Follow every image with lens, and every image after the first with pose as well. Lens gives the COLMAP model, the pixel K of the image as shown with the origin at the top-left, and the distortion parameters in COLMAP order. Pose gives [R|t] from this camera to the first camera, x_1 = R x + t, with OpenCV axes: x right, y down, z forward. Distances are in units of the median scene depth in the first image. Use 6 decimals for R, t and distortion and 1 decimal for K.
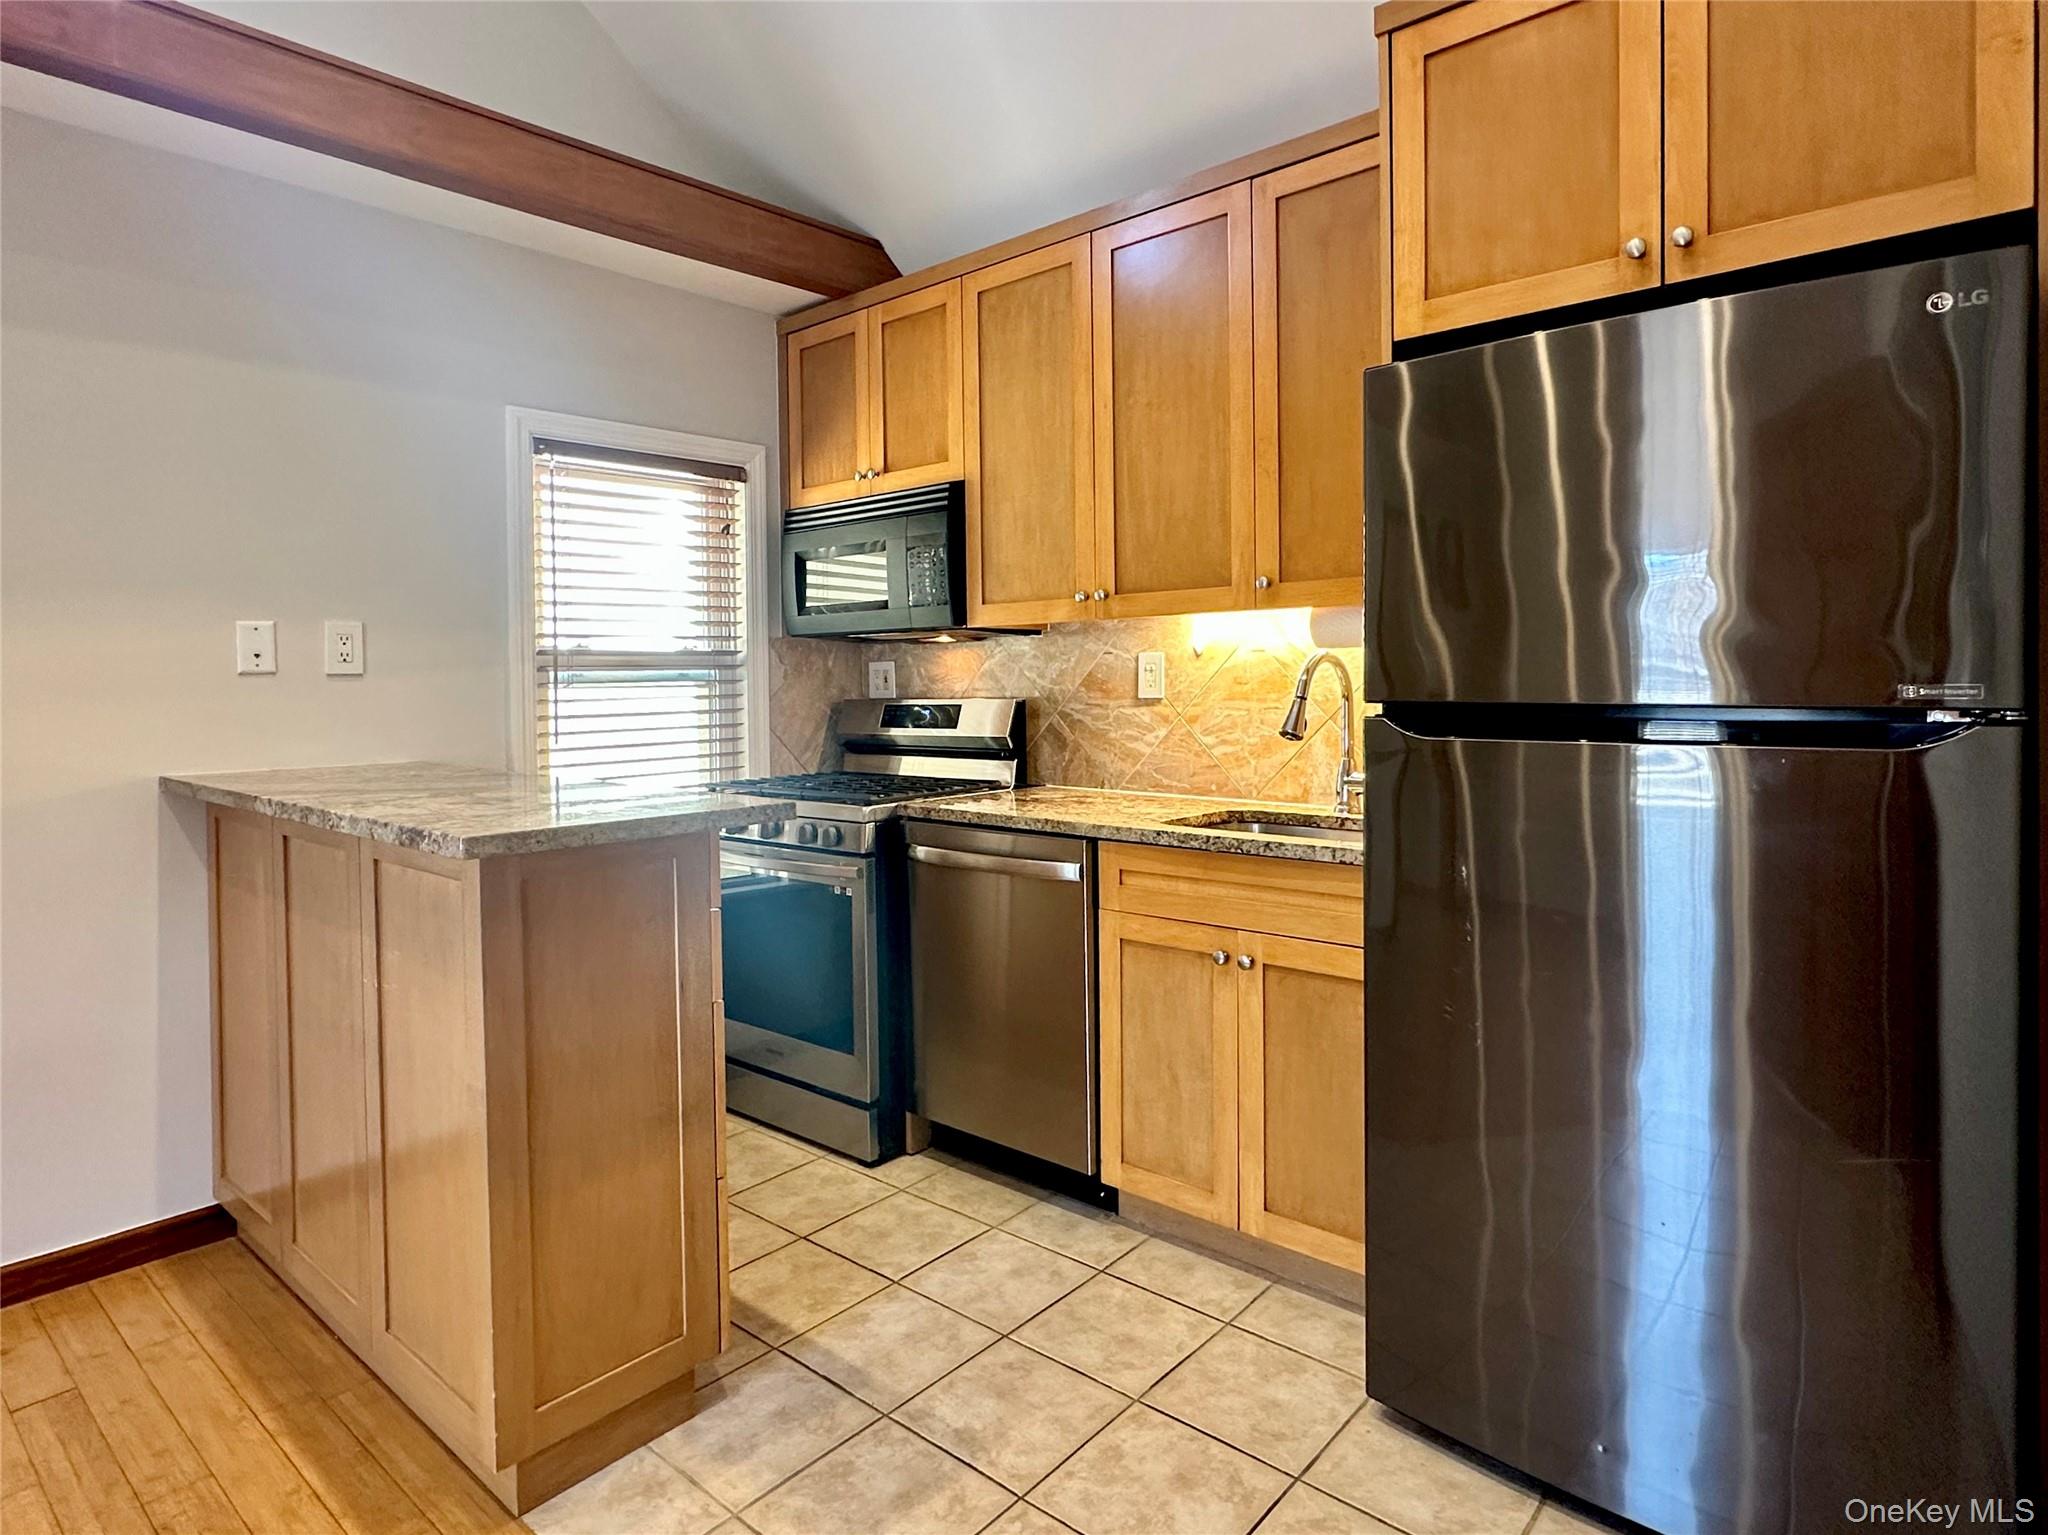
lens RADIAL K [[1159.2, 0, 1020.7], [0, 1159.2, 695.9], [0, 0, 1]] dist [0.000222, 0.000918]
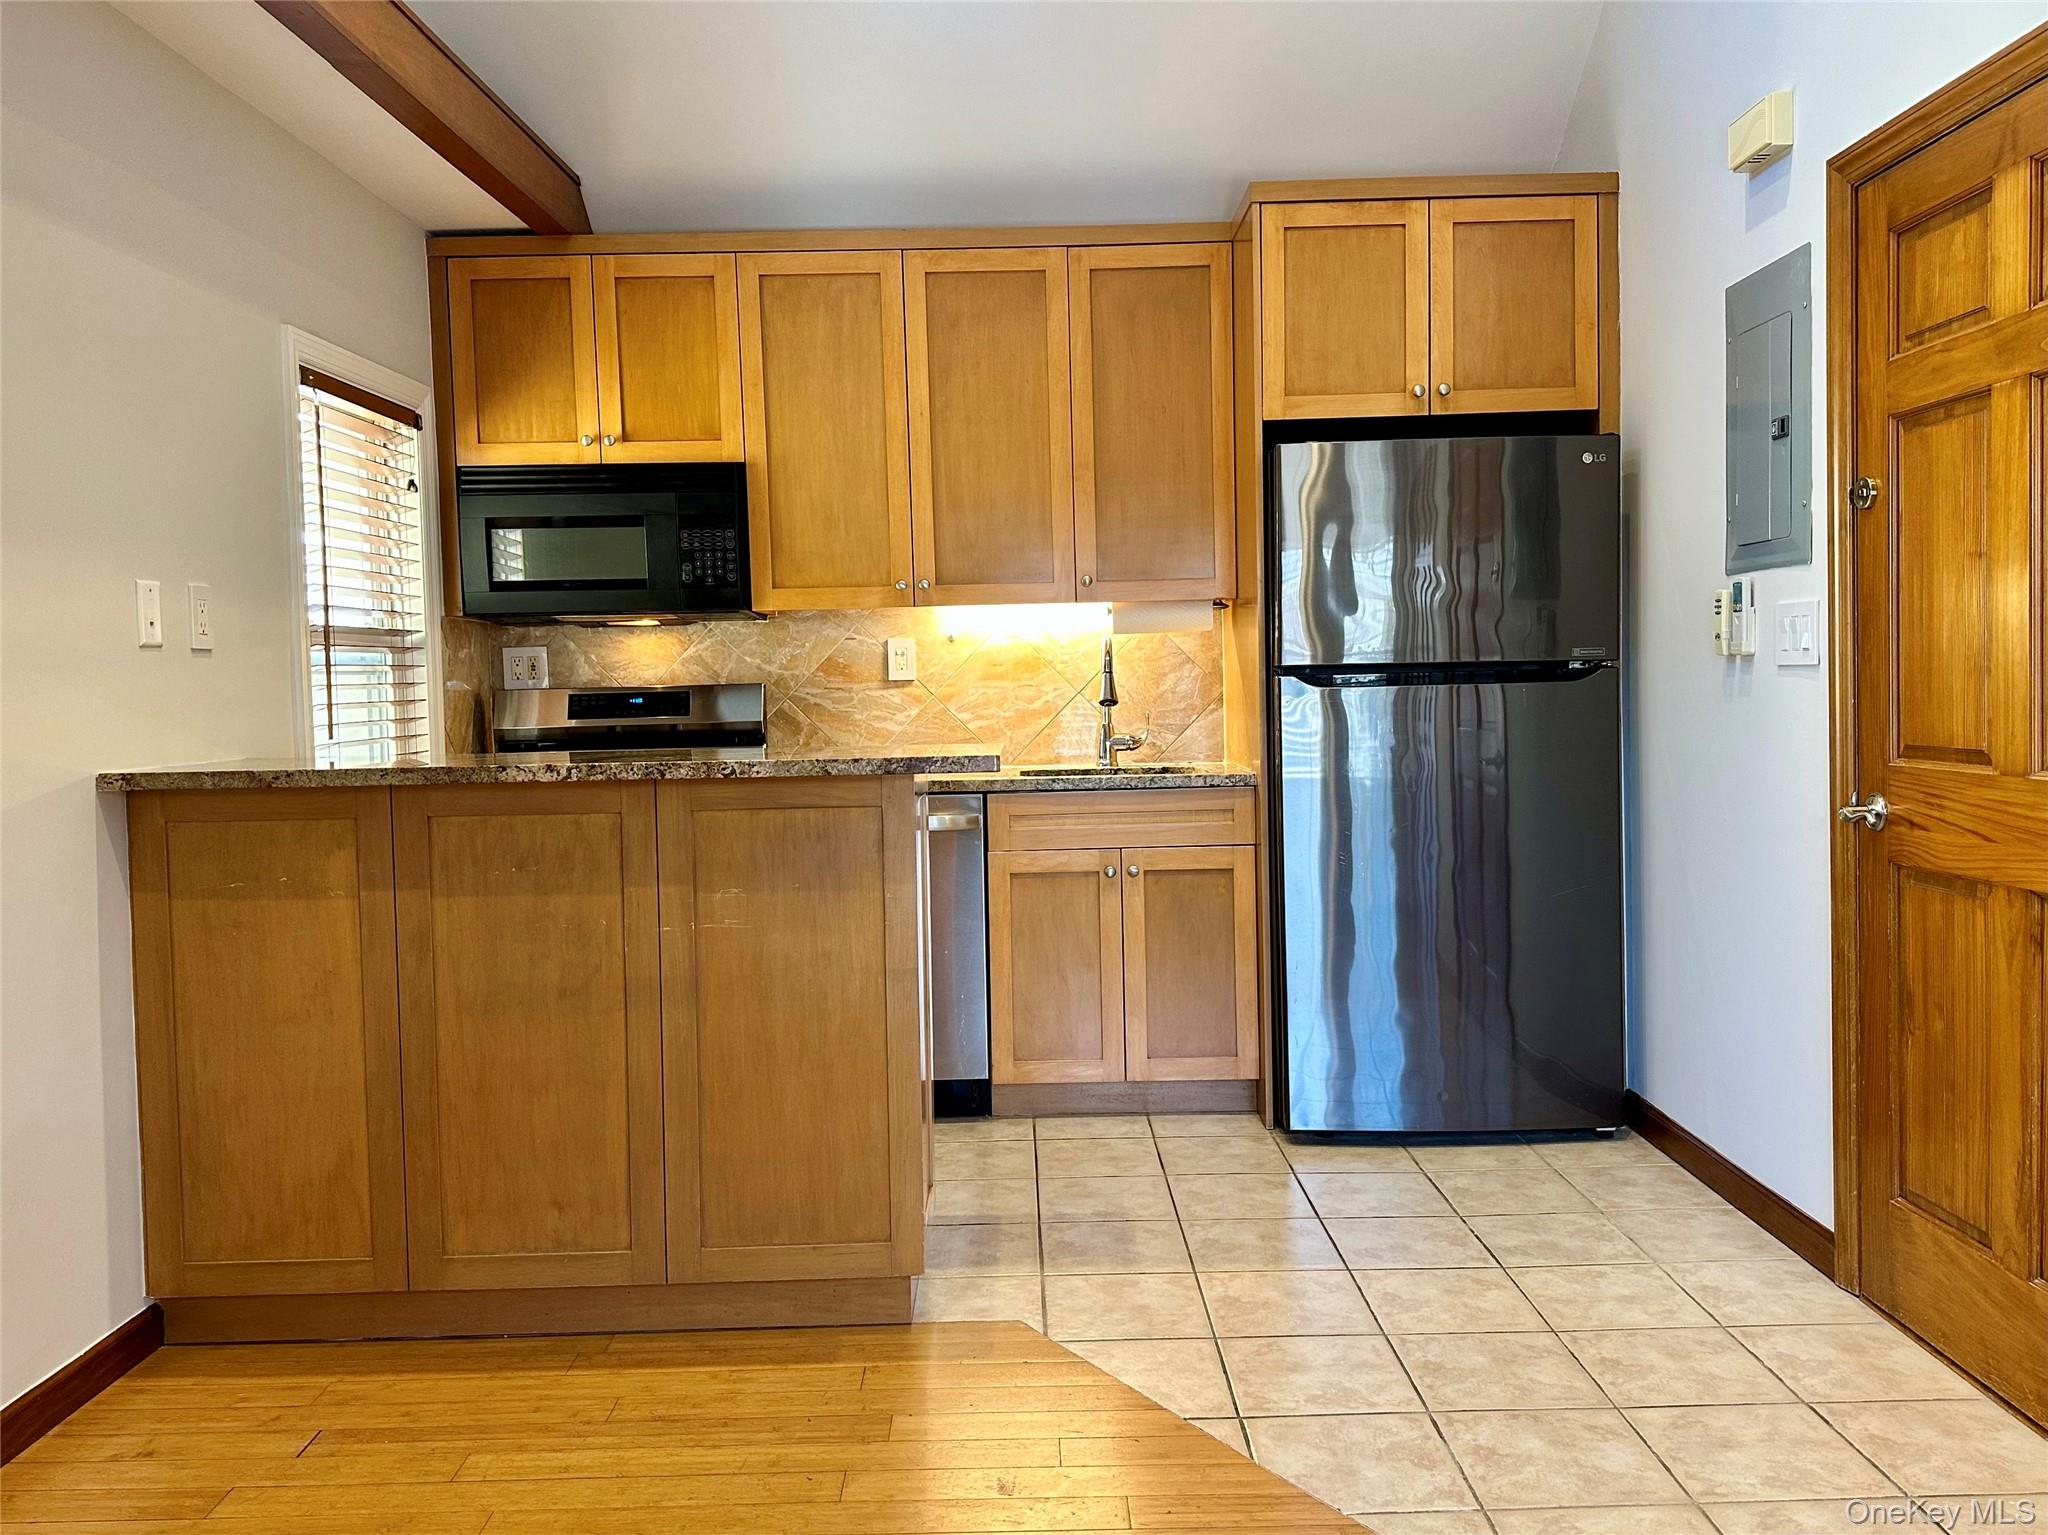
lens RADIAL K [[1615.7, 0, 1036.4], [0, 1615.7, 742.3], [0, 0, 1]] dist [0.162764, -0.231980]
pose [[0.744039, -0.030776, 0.667427, -0.857419], [0.023911, 0.999525, 0.019433, 0.035481], [-0.667709, 0.001500, 0.744421, -0.225583]]
